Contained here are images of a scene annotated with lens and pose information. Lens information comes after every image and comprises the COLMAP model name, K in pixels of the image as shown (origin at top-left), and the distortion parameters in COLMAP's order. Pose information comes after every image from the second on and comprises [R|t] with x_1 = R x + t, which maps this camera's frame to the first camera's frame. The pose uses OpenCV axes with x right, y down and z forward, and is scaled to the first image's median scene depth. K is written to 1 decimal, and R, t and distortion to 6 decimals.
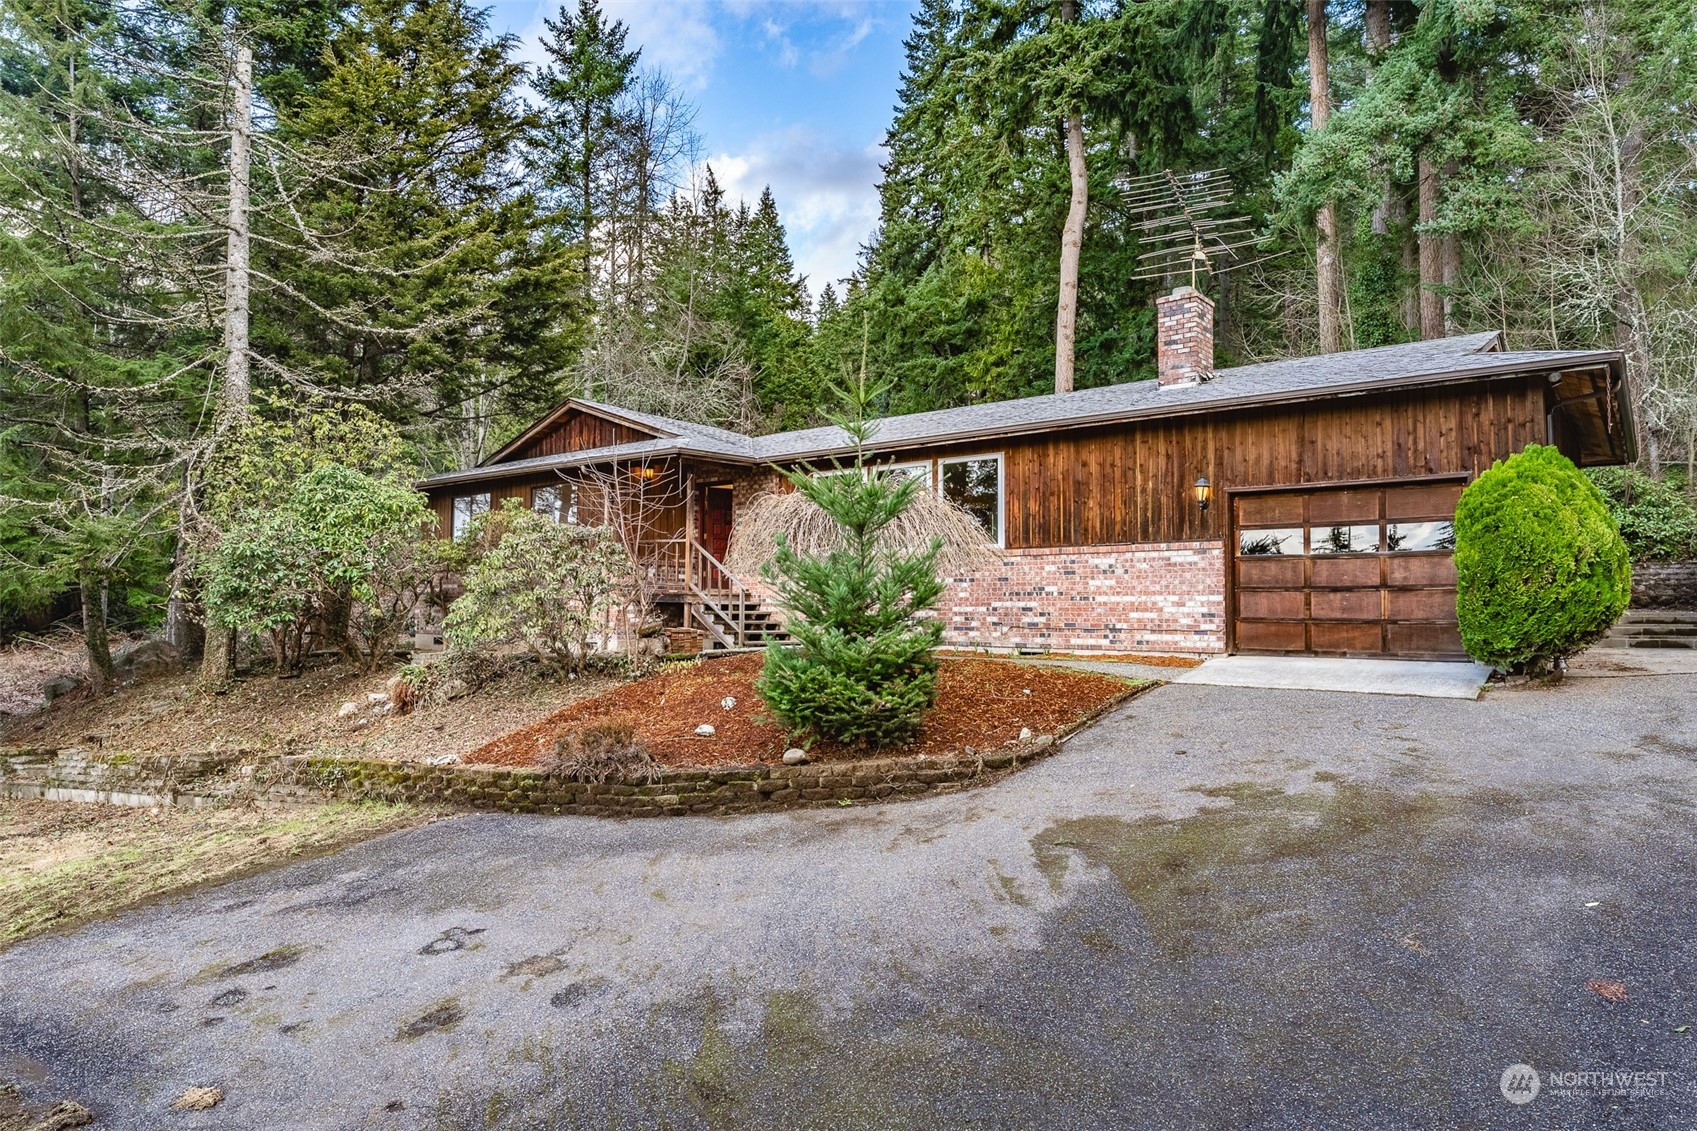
lens RADIAL K [[1020.5, 0, 856.7], [0, 1020.5, 559.9], [0, 0, 1]] dist [0.004328, -0.001623]
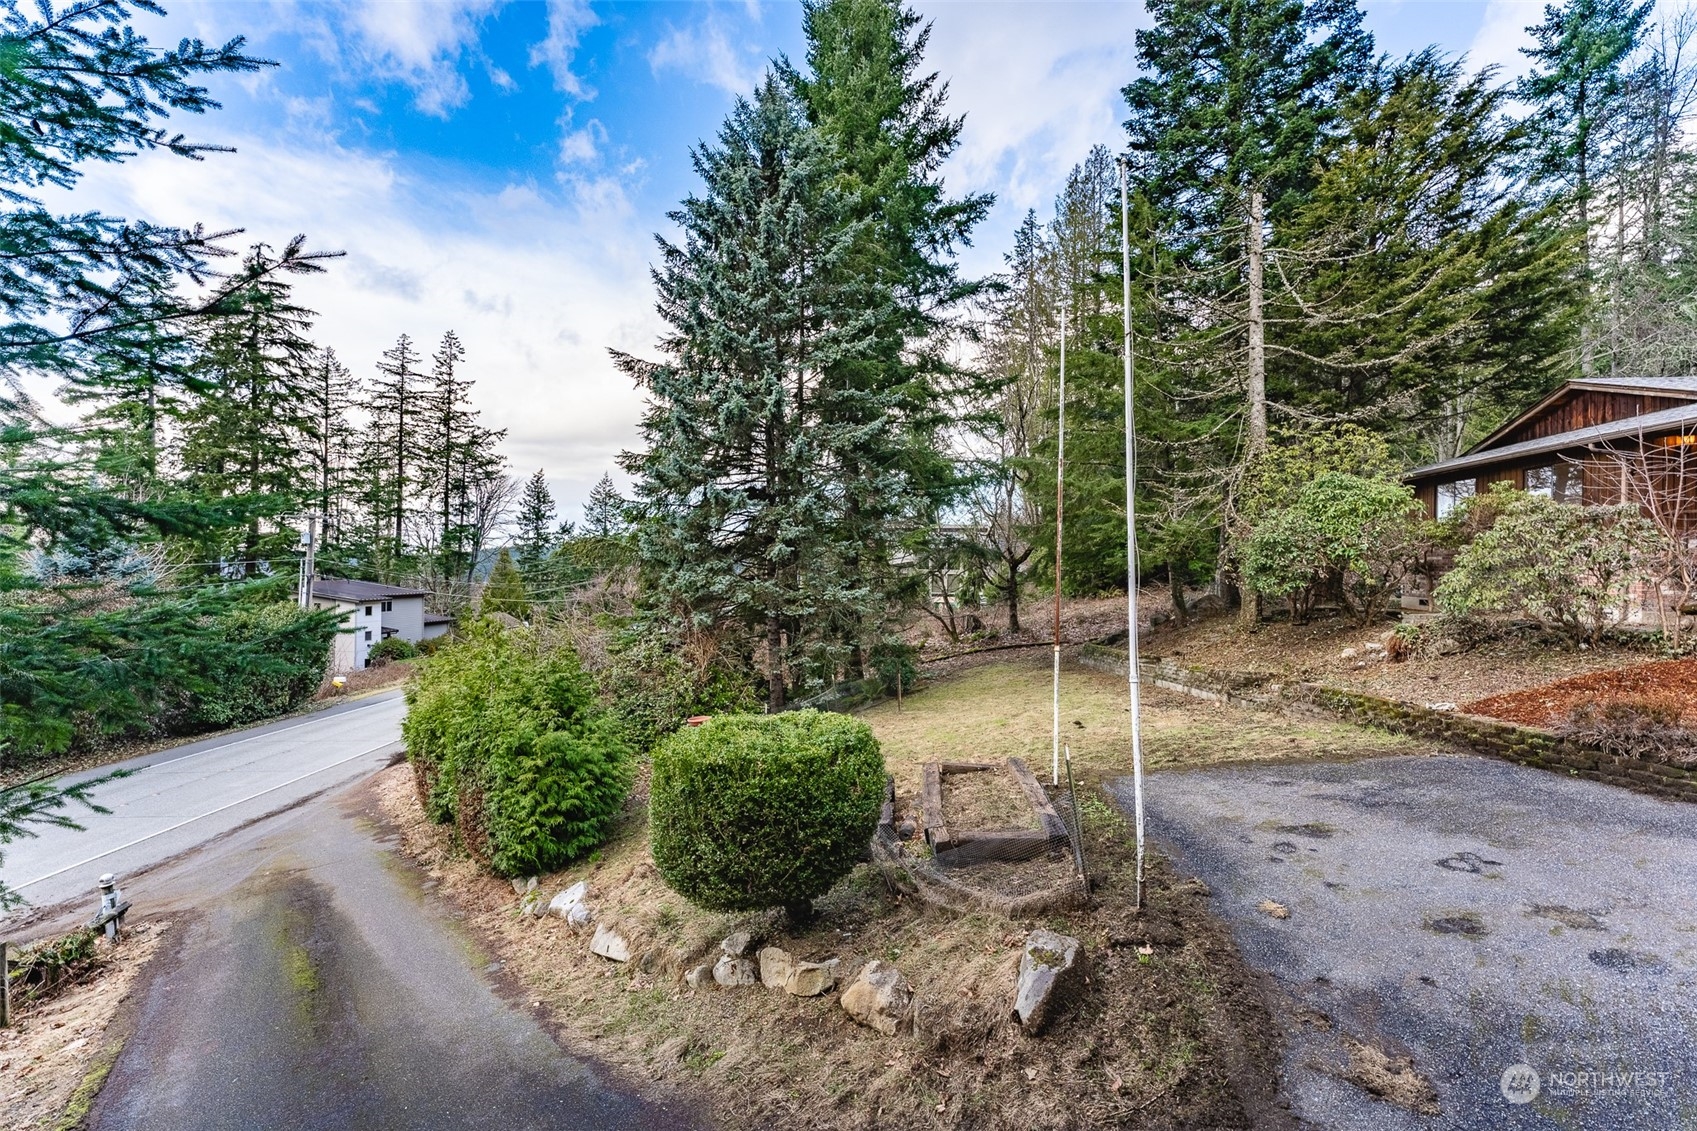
lens RADIAL K [[694.5, 0, 846.2], [0, 694.5, 565.3], [0, 0, 1]] dist [0.001032, 0.000608]
pose [[0.478235, -0.001845, -0.878230, -0.008586], [0.039650, 0.999023, 0.019493, -0.014659], [0.877337, -0.044144, 0.477841, -0.018181]]
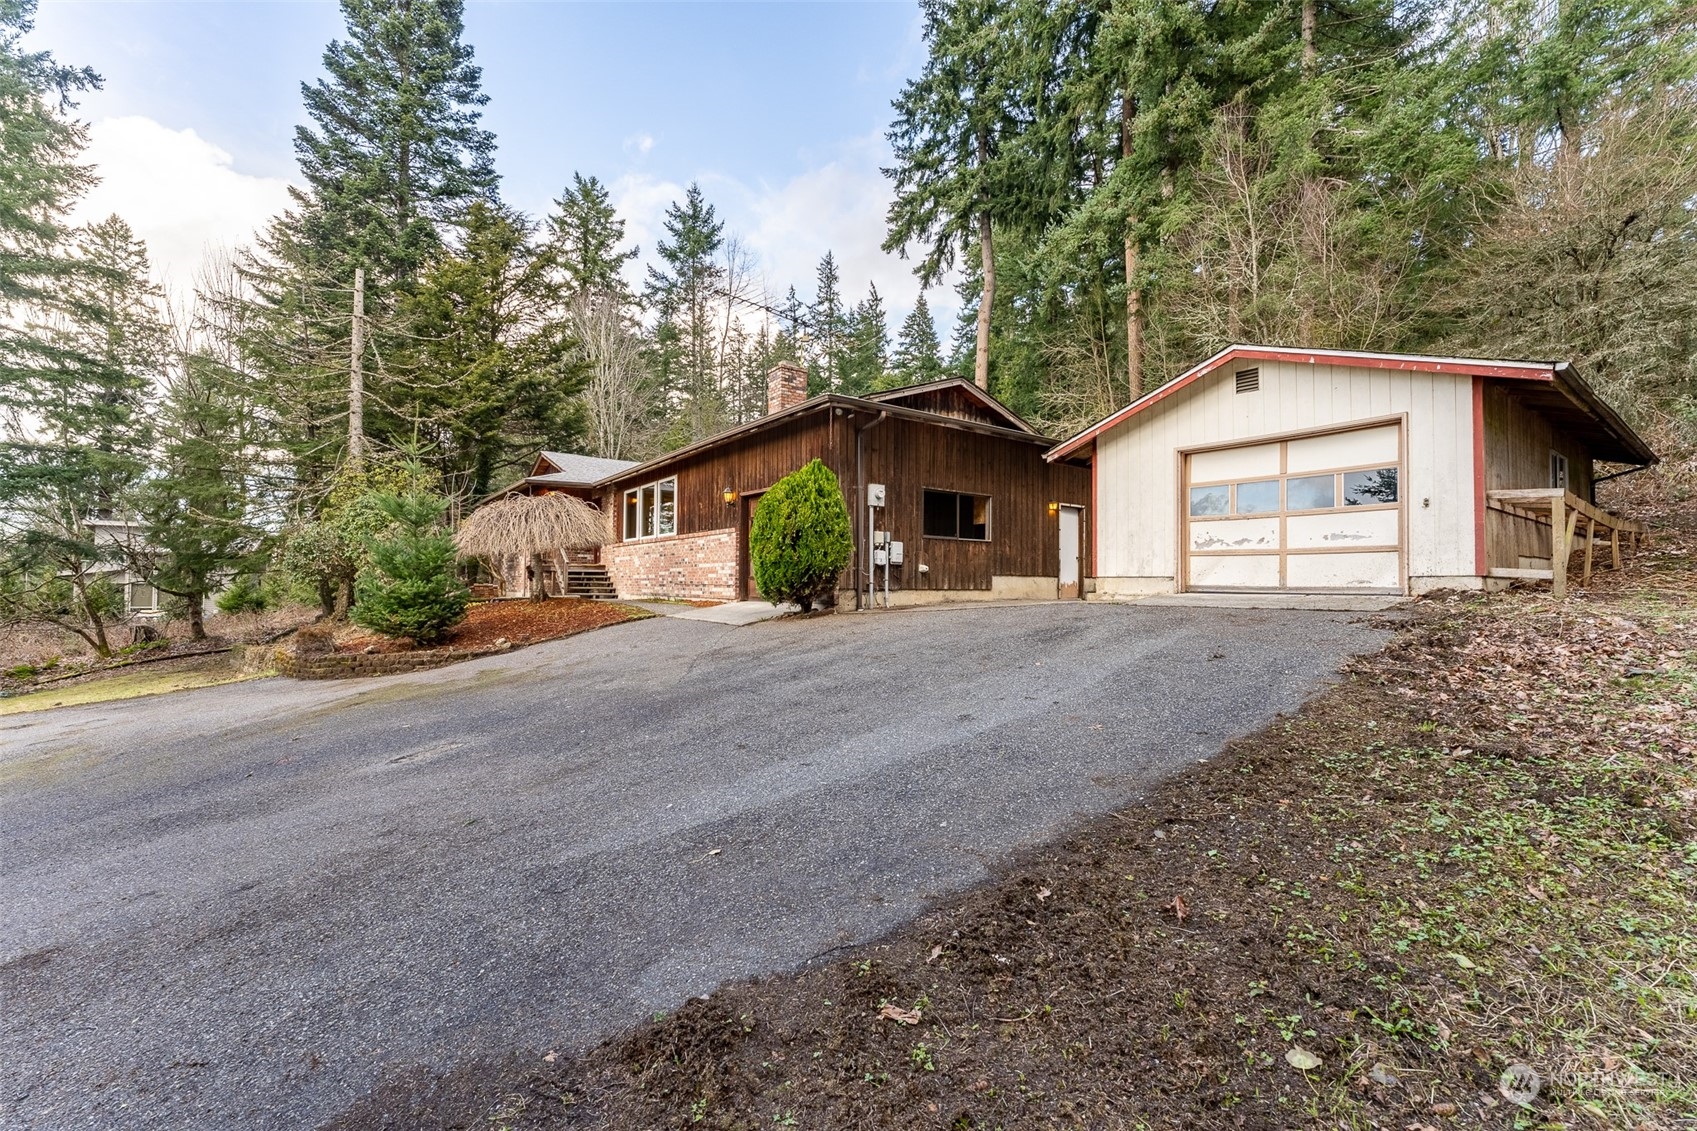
lens RADIAL K [[694.5, 0, 843.8], [0, 694.5, 569.9], [0, 0, 1]] dist [0.001032, 0.000608]
pose [[0.963931, -0.003541, -0.266127, 0.710516], [0.011923, 0.999482, 0.029888, 0.014627], [0.265884, -0.031983, 0.963474, 0.017223]]
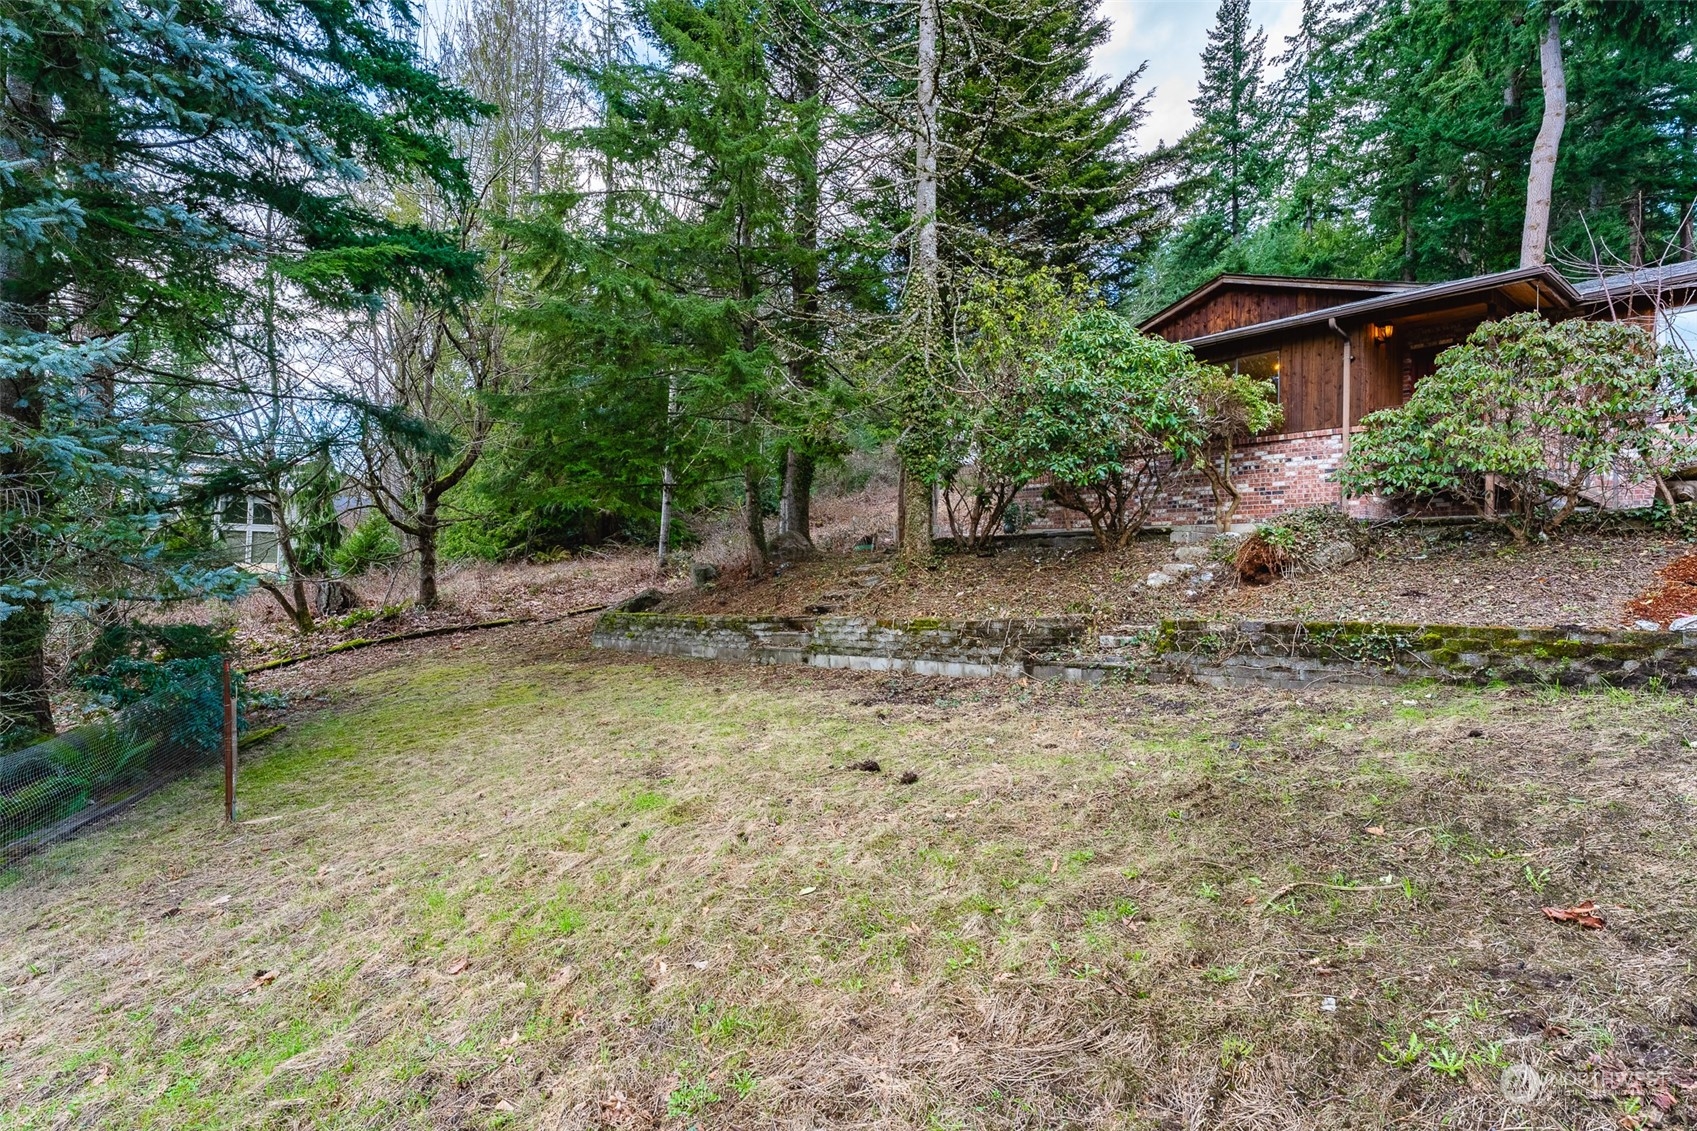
lens RADIAL K [[801.8, 0, 891.1], [0, 801.8, 544.8], [0, 0, 1]] dist [-0.001687, -0.000896]
pose [[0.972399, 0.015185, -0.232828, -0.590180], [-0.008158, 0.999483, 0.031113, 0.103403], [0.233180, -0.028355, 0.972020, 0.306042]]
